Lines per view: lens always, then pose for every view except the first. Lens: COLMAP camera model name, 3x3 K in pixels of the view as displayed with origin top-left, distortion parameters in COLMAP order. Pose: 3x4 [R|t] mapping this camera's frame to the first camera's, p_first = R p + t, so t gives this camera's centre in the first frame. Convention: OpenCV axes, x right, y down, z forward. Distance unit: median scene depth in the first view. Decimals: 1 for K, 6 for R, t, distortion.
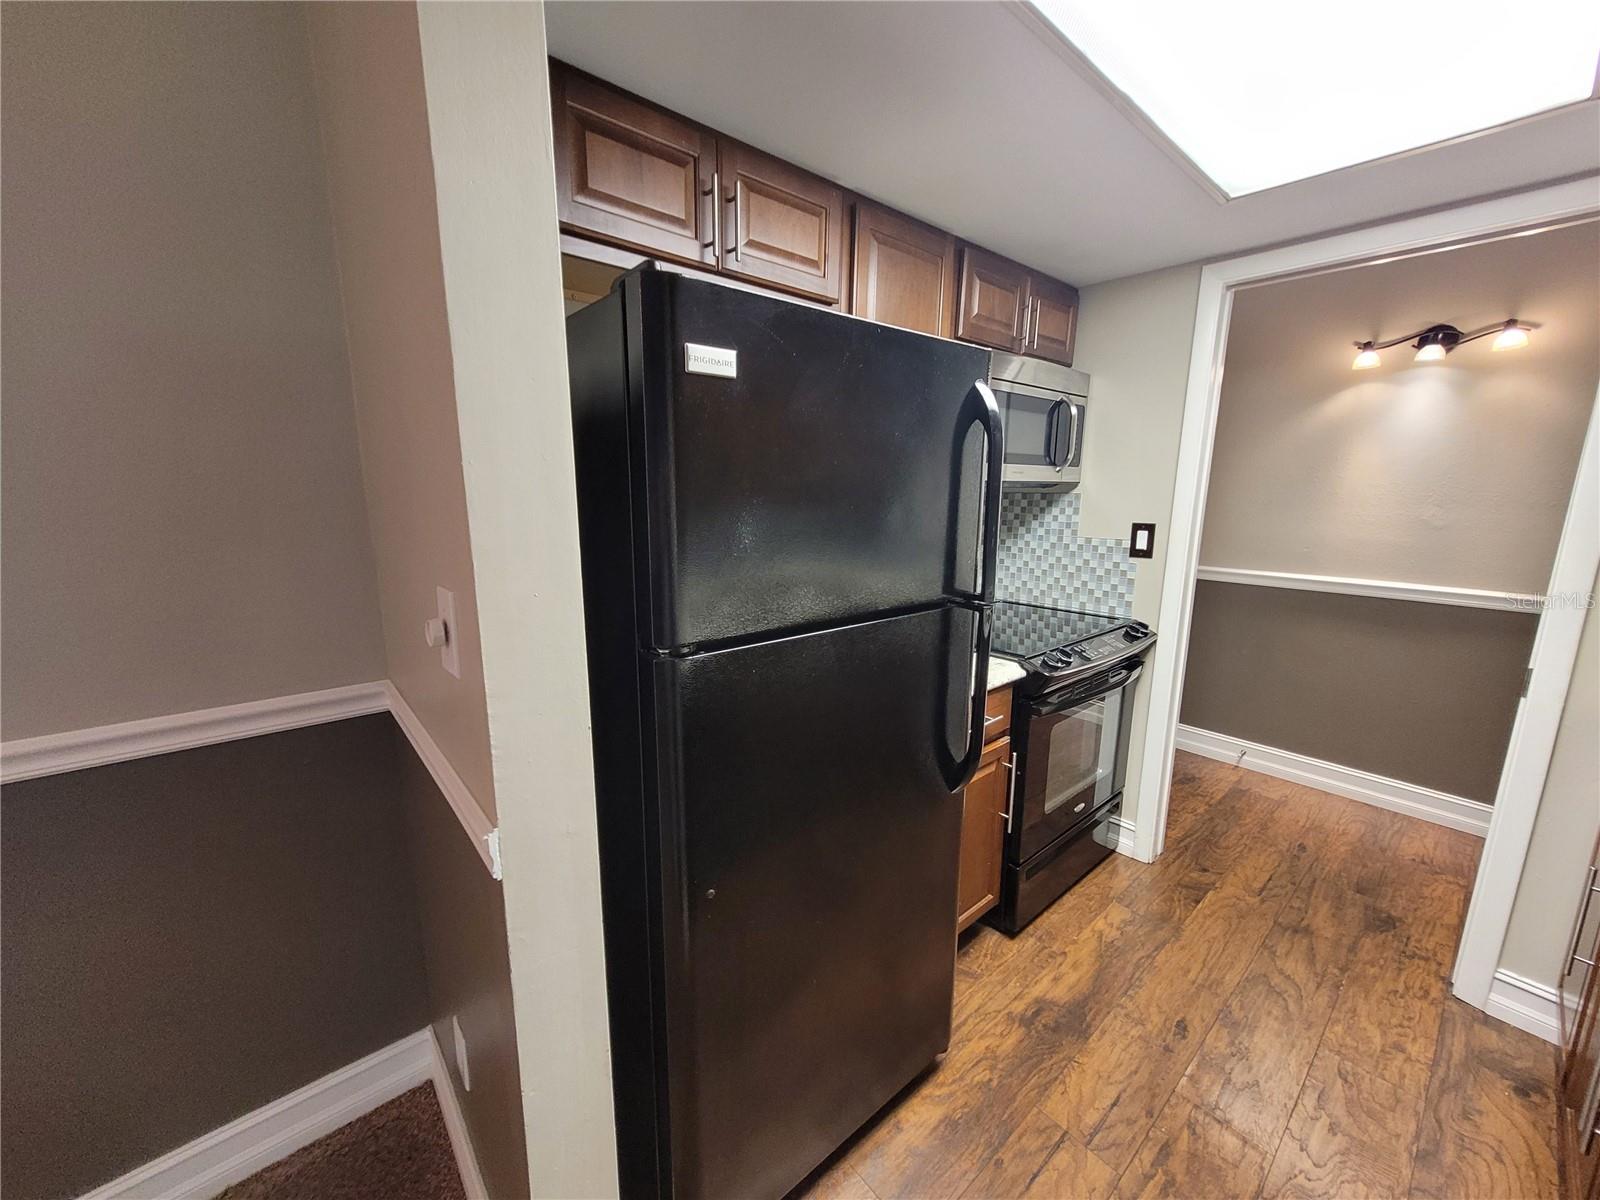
lens RADIAL K [[623.7, 0, 801.7], [0, 623.7, 600.4], [0, 0, 1]] dist [0.007444, -0.000816]
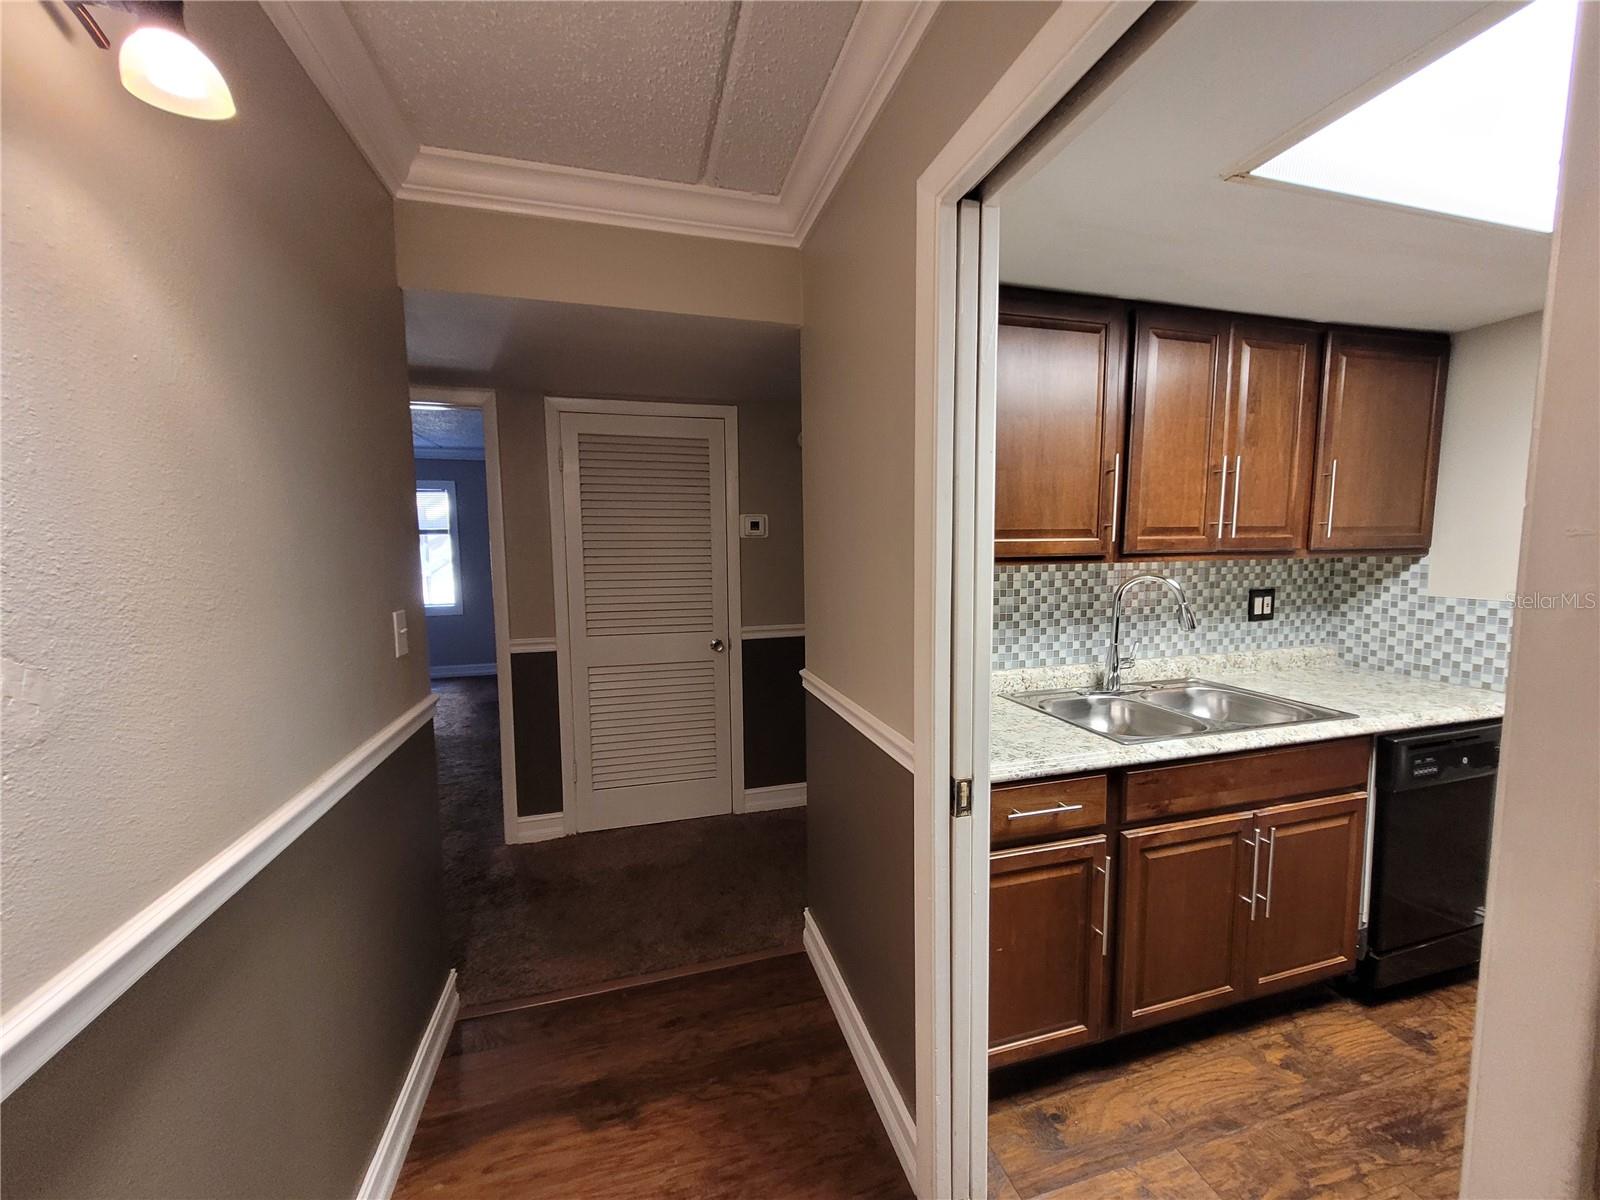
lens RADIAL K [[623.7, 0, 801.7], [0, 623.7, 600.4], [0, 0, 1]] dist [0.007444, -0.000816]
pose [[-0.904897, -0.037838, 0.423945, 0.941747], [0.084850, 0.960011, 0.266793, -0.296965], [-0.417087, 0.277392, -0.865501, 1.549282]]
